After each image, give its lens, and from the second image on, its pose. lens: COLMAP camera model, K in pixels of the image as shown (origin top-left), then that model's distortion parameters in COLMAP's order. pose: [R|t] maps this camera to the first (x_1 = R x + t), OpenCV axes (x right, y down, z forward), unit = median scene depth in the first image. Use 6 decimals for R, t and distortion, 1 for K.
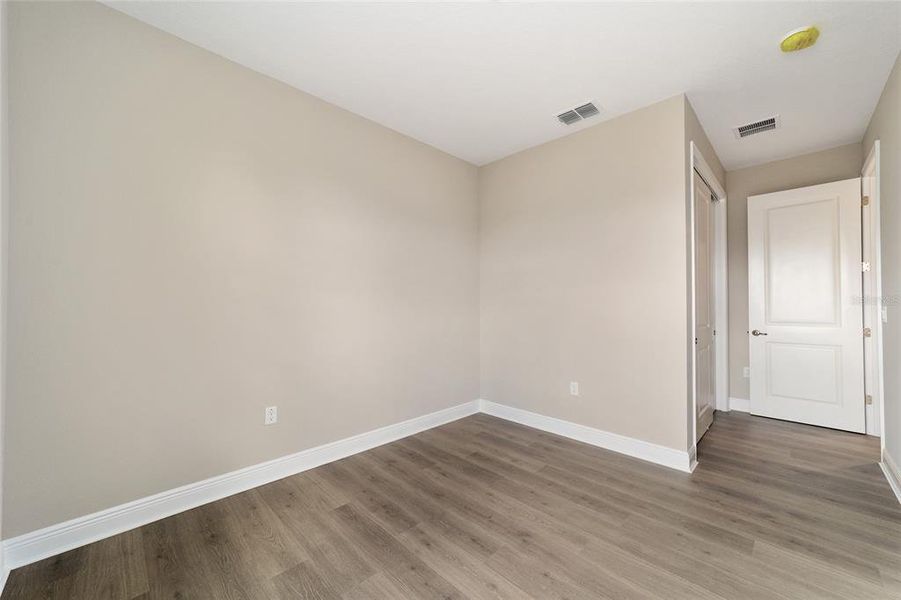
lens RADIAL K [[345.8, 0, 444.7], [0, 345.8, 300.7], [0, 0, 1]] dist [-0.005458, -0.000003]
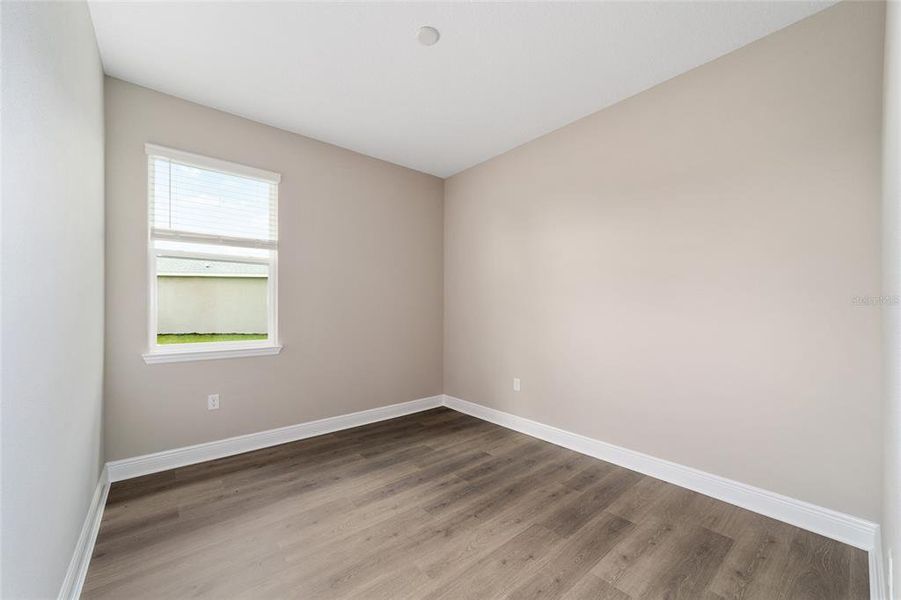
lens RADIAL K [[345.8, 0, 444.7], [0, 345.8, 300.7], [0, 0, 1]] dist [-0.005458, -0.000003]
pose [[-0.082059, -0.021602, -0.996393, 1.039558], [0.013171, 0.999654, -0.022757, 0.016262], [0.996540, -0.014991, -0.081746, 0.898561]]
